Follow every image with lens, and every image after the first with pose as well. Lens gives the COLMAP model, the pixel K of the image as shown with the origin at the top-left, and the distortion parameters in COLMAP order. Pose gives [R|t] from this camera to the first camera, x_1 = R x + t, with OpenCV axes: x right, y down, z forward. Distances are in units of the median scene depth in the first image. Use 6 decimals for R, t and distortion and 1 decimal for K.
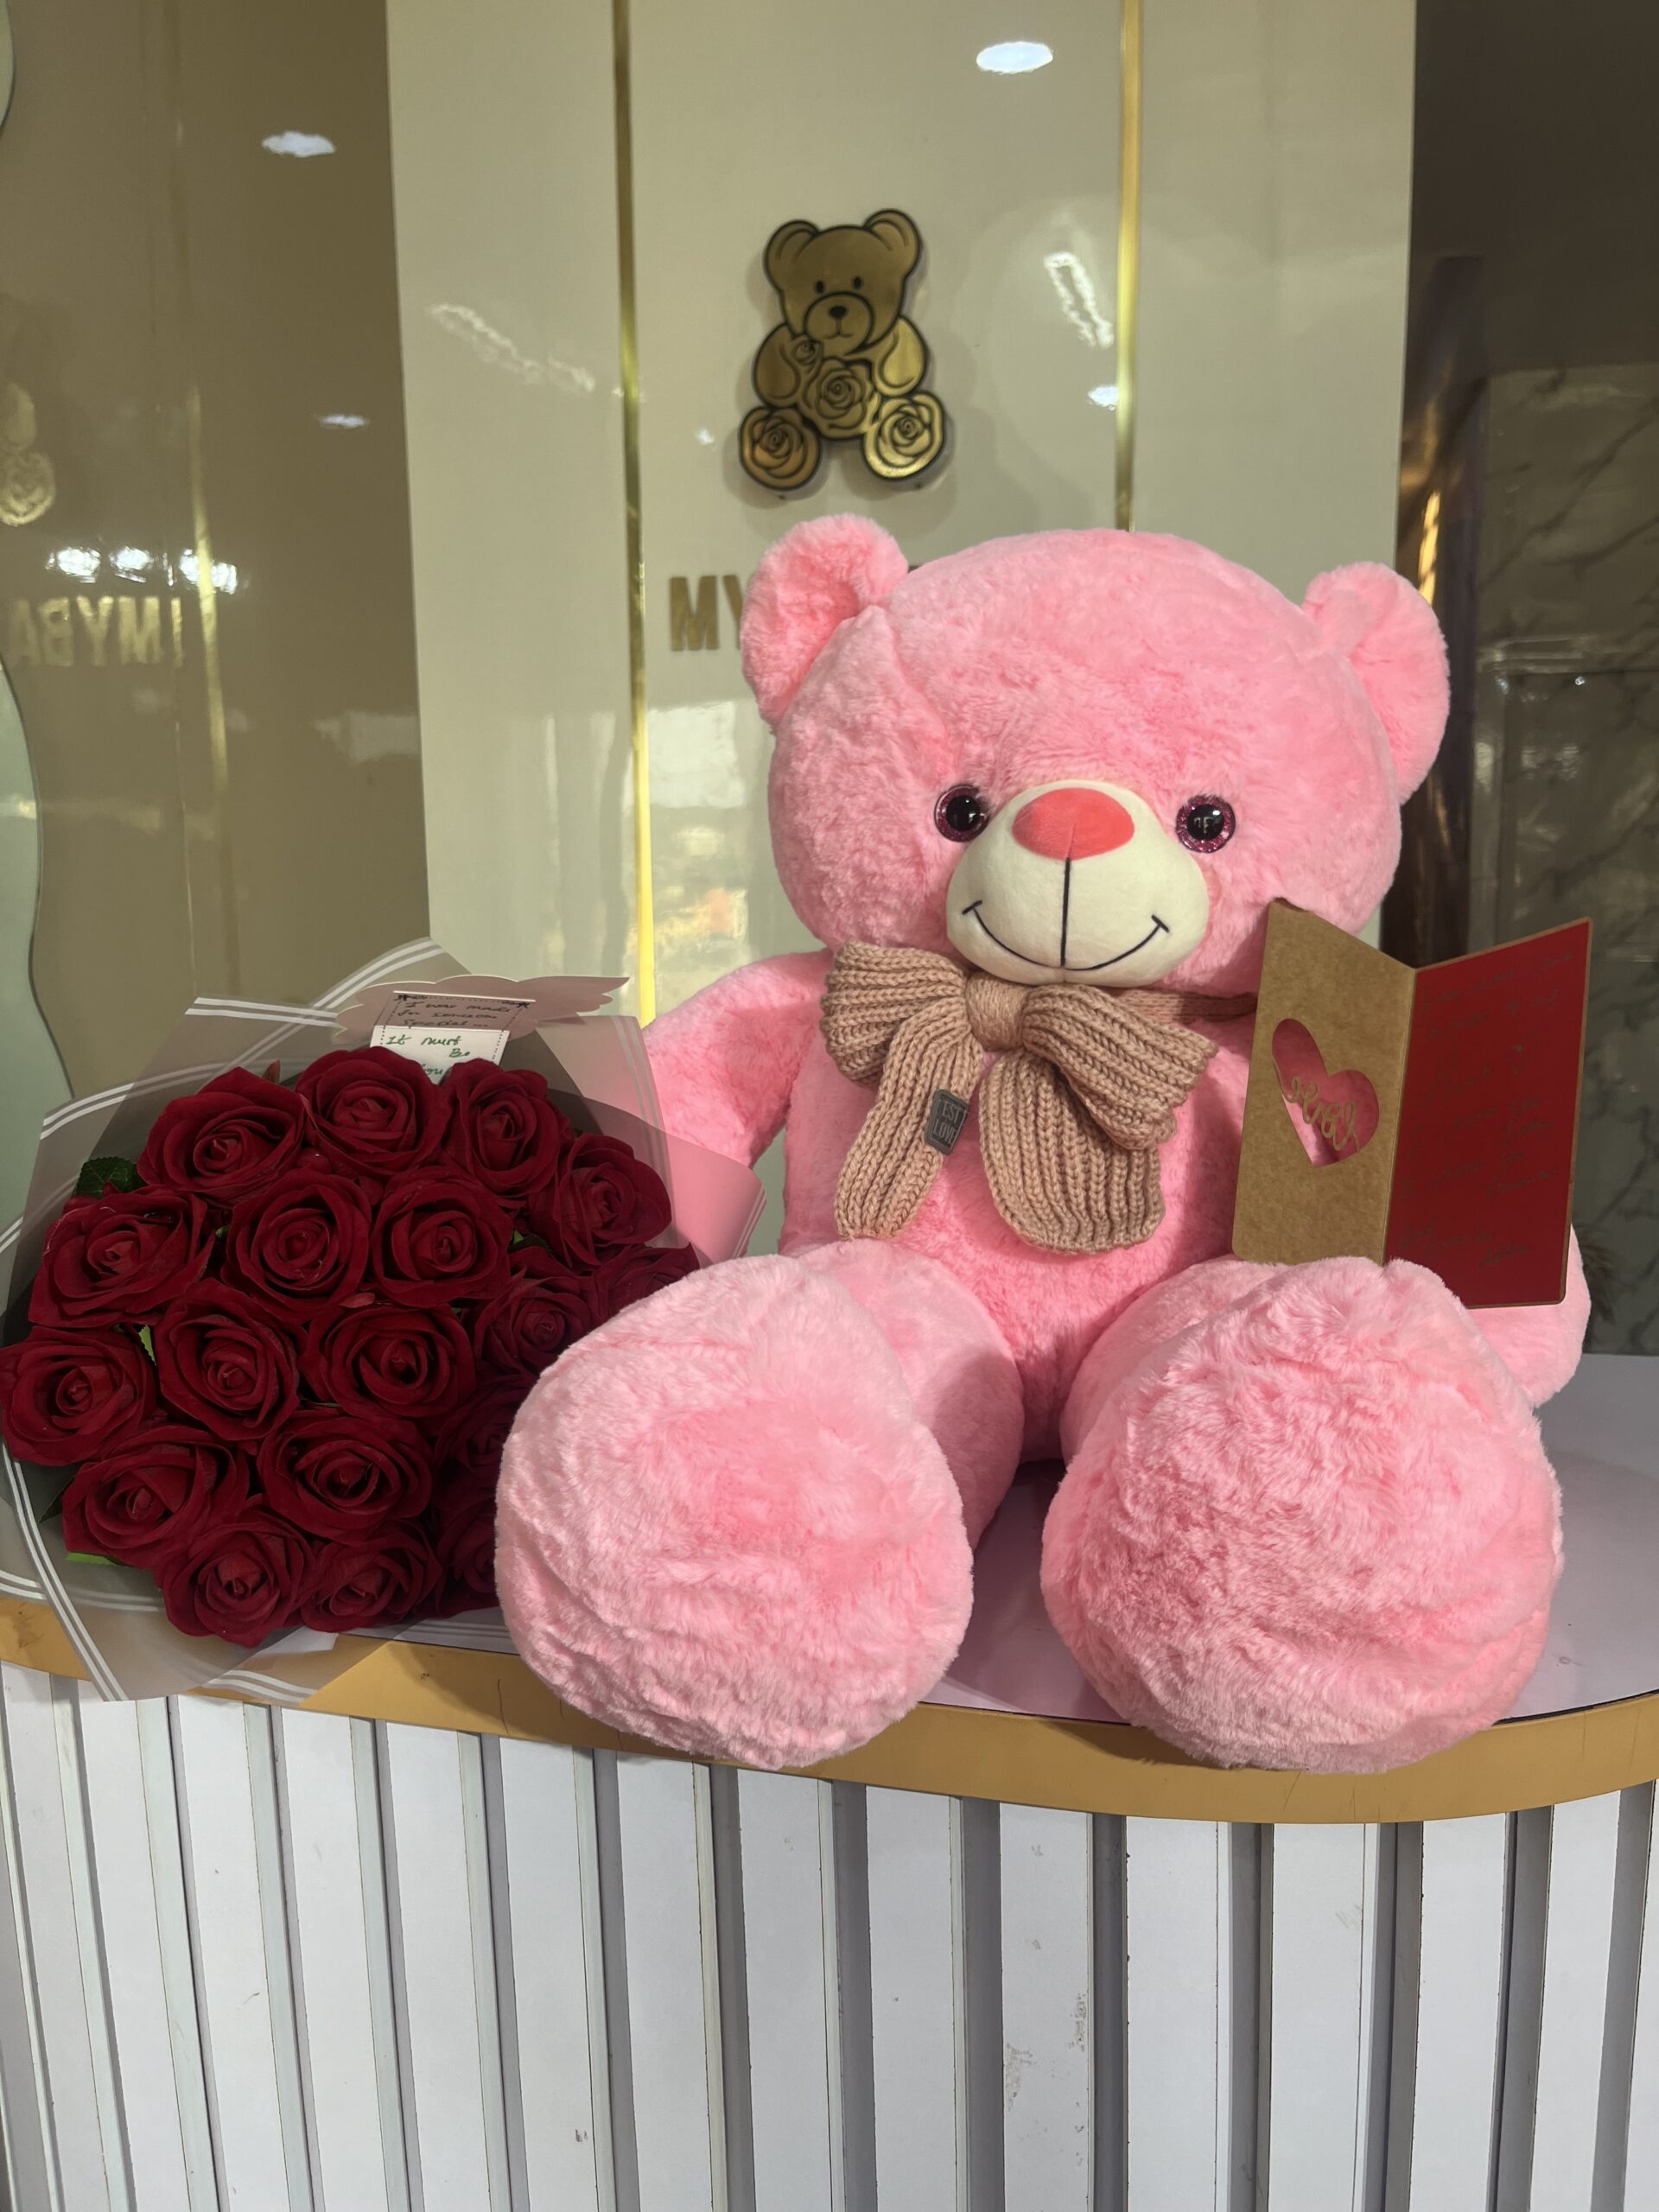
lens RADIAL K [[1669.0, 0, 873.7], [0, 1669.0, 1121.2], [0, 0, 1]] dist [-0.019915, 0.023174]
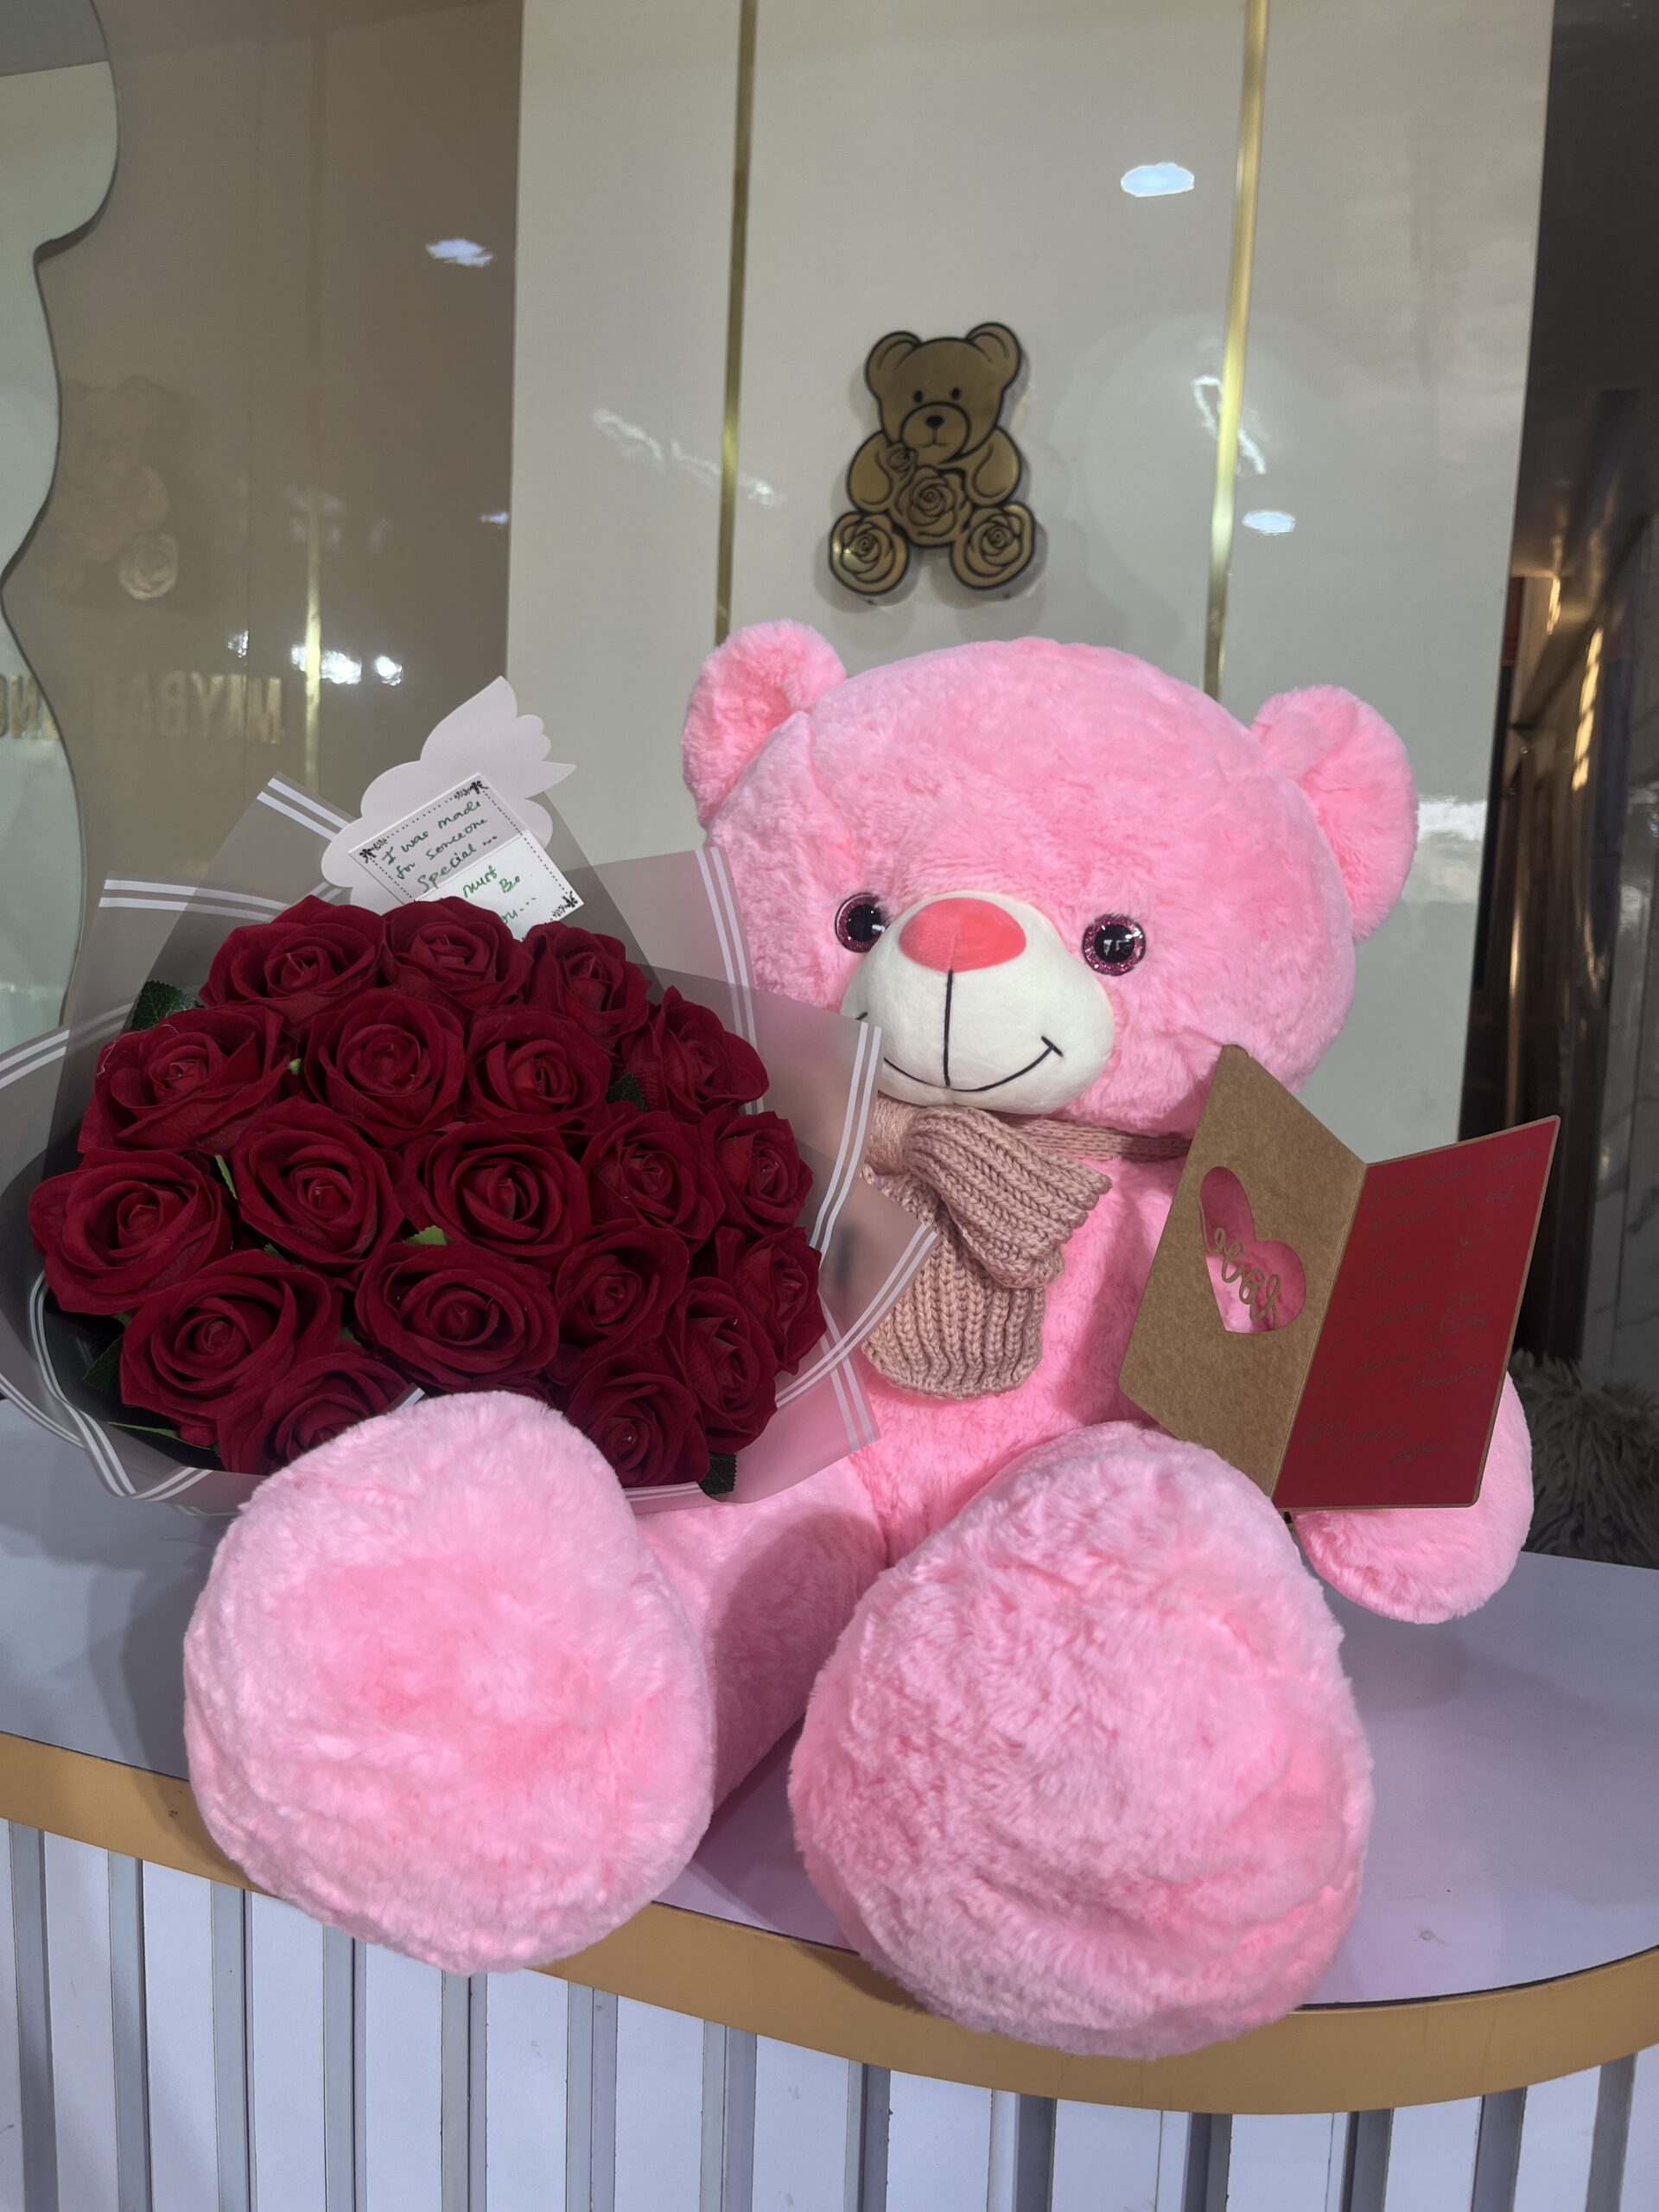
lens RADIAL K [[1669.0, 0, 863.9], [0, 1669.0, 1127.3], [0, 0, 1]] dist [-0.019915, 0.023174]
pose [[0.993589, 0.064173, -0.093070, 0.149677], [-0.069477, 0.996071, -0.054910, -0.019634], [0.089181, 0.061024, 0.994144, 0.080298]]
